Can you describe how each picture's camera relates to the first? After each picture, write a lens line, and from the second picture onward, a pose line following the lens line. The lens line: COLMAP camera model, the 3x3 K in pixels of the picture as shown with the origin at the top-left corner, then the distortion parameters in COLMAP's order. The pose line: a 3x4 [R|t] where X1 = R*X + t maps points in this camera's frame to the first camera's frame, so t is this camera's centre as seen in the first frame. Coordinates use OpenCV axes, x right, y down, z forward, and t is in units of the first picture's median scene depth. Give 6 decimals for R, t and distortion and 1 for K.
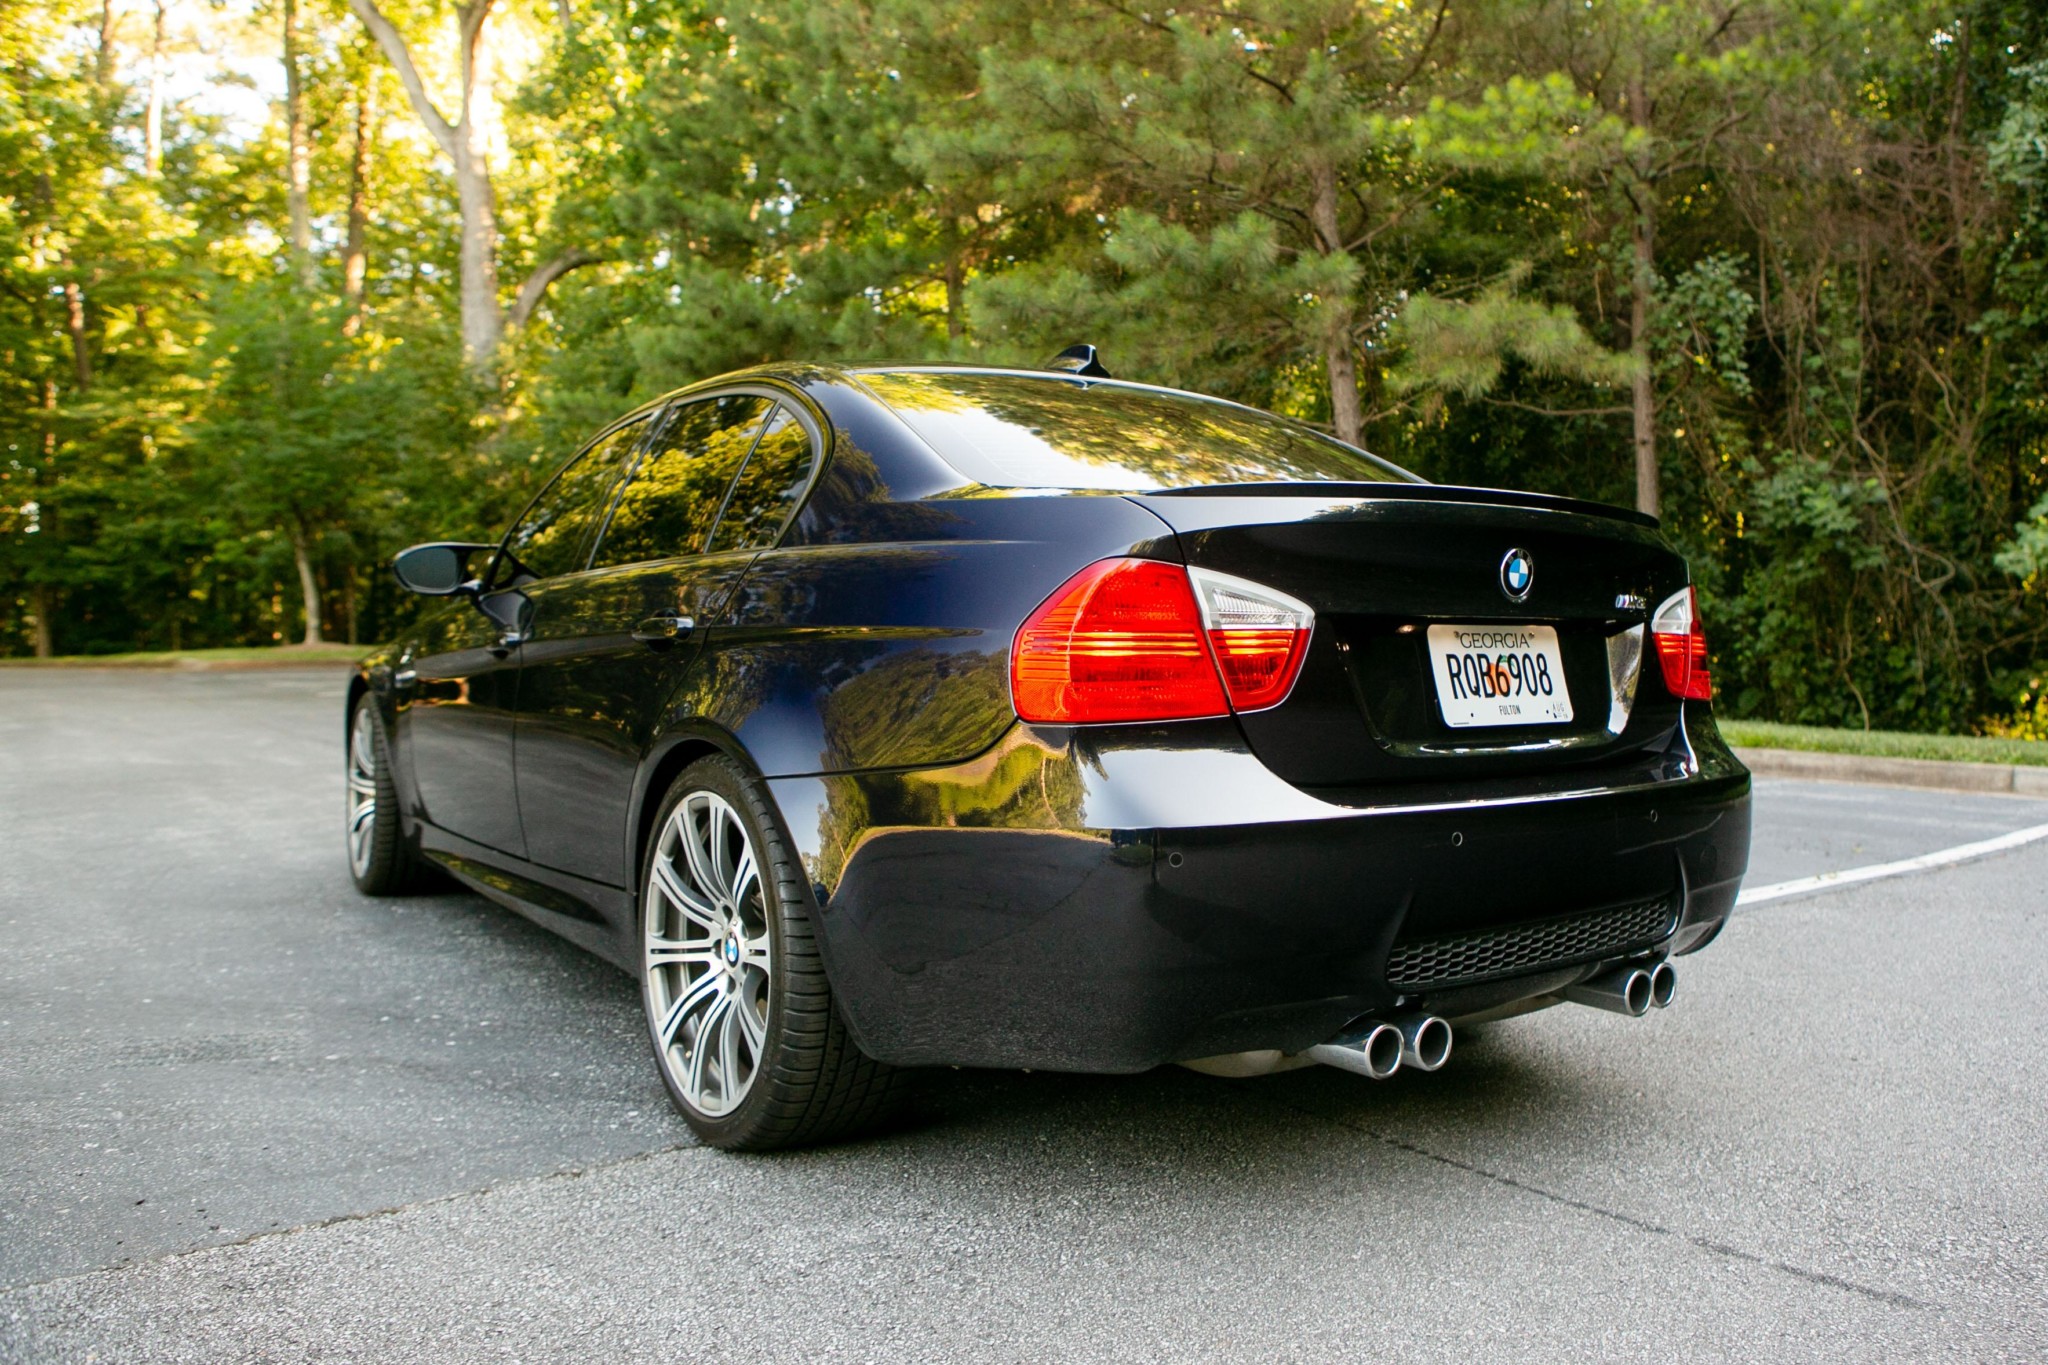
lens RADIAL K [[1442.2, 0, 1111.7], [0, 1442.2, 689.5], [0, 0, 1]] dist [-0.096612, 0.063280]
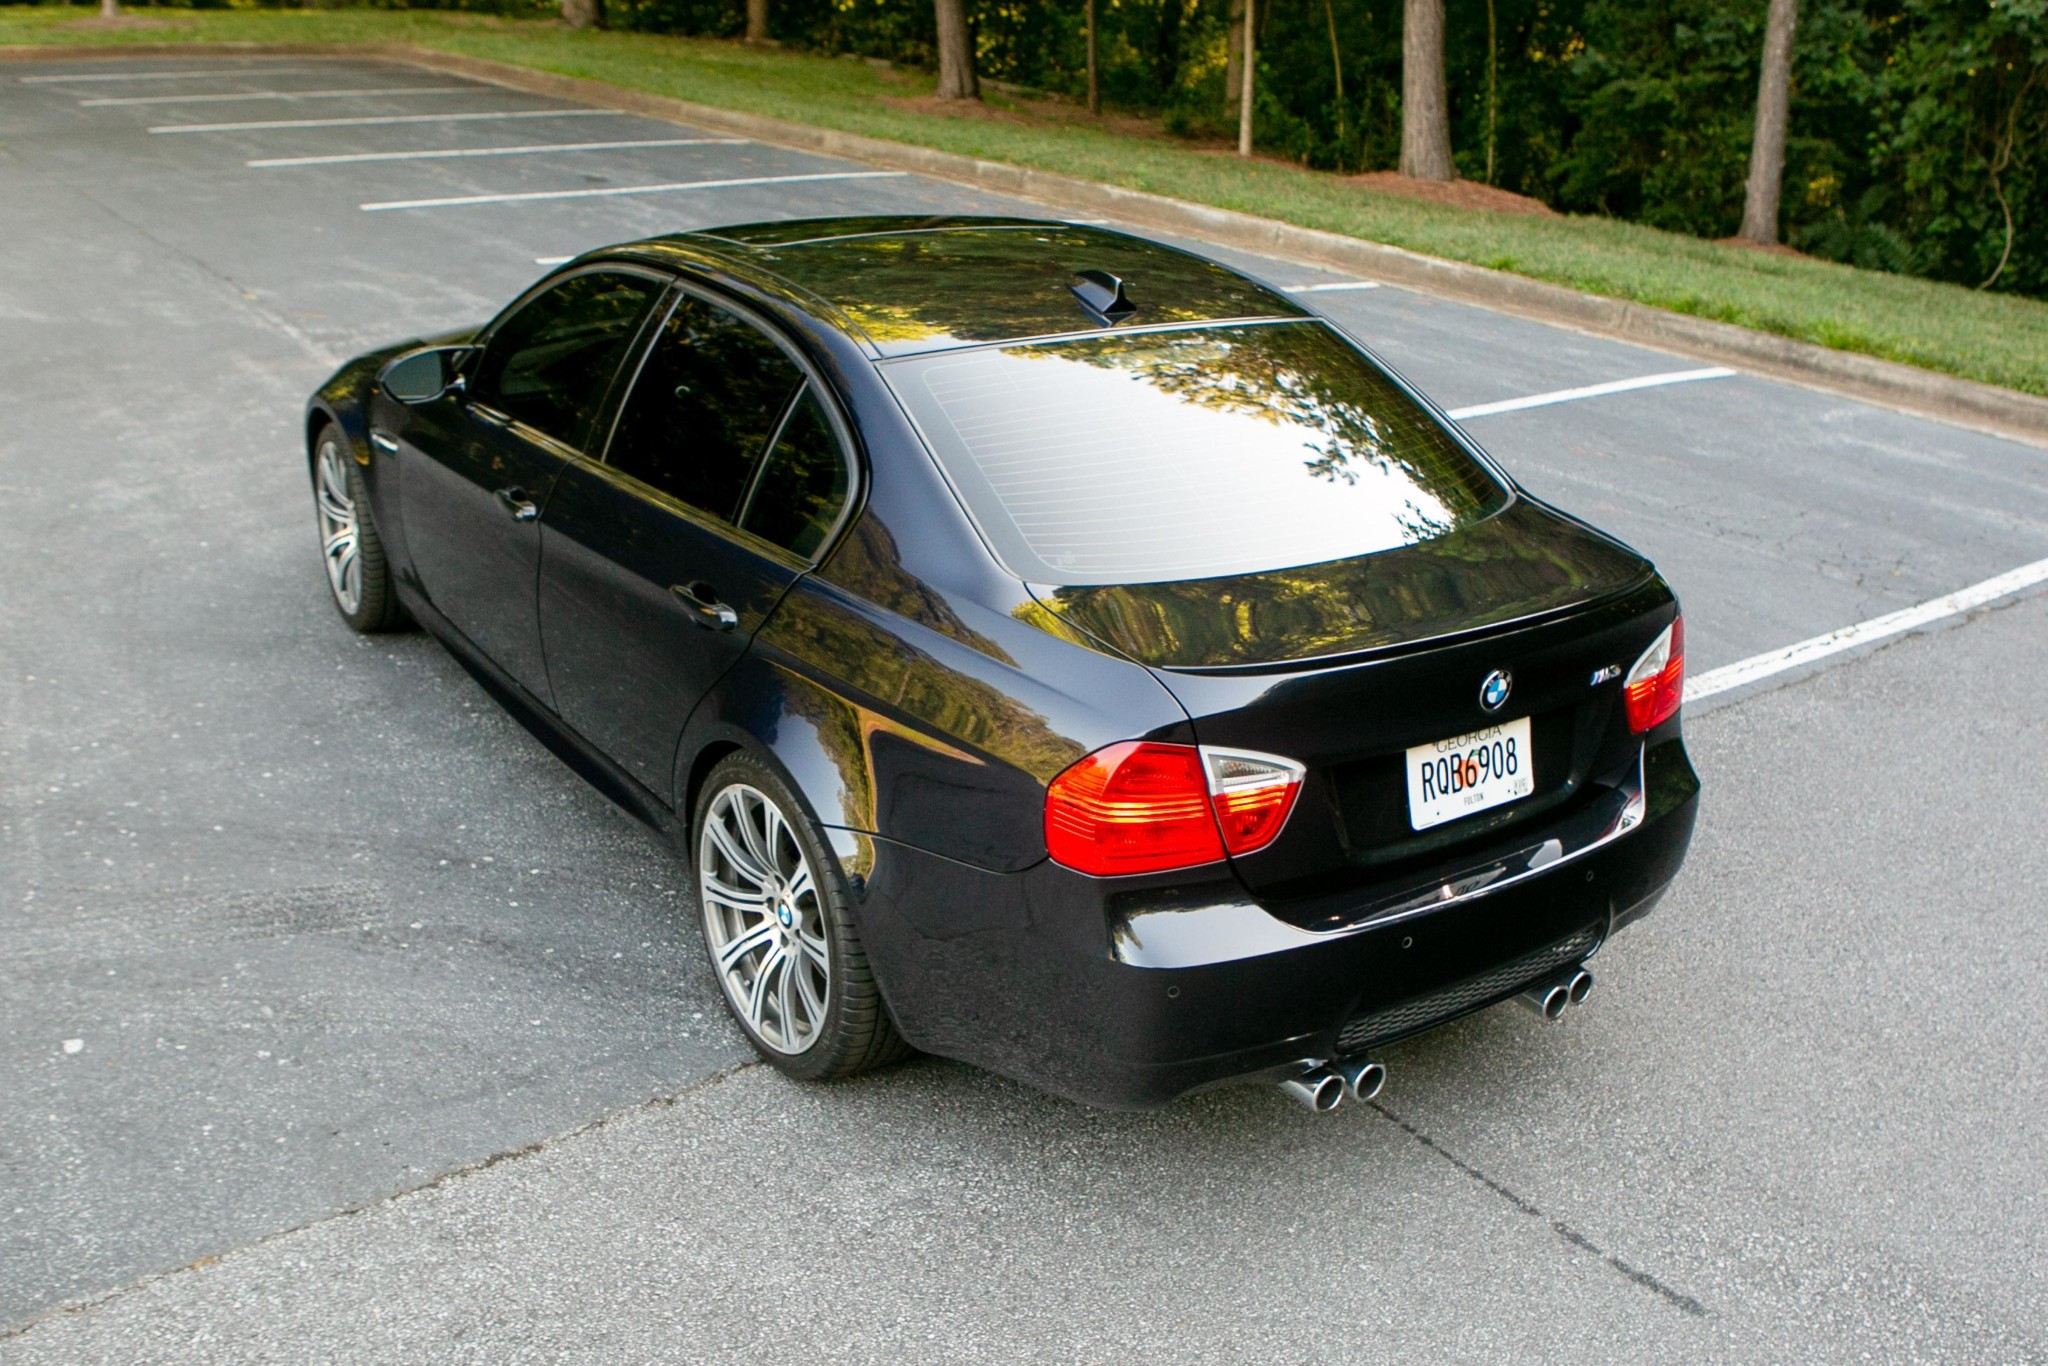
lens RADIAL K [[1746.5, 0, 1056.2], [0, 1746.5, 683.3], [0, 0, 1]] dist [-0.115176, 0.096890]
pose [[0.998972, 0.044698, -0.007567, -0.047225], [-0.038682, 0.927475, 0.371880, -0.567783], [0.023641, -0.371205, 0.928250, -0.252987]]
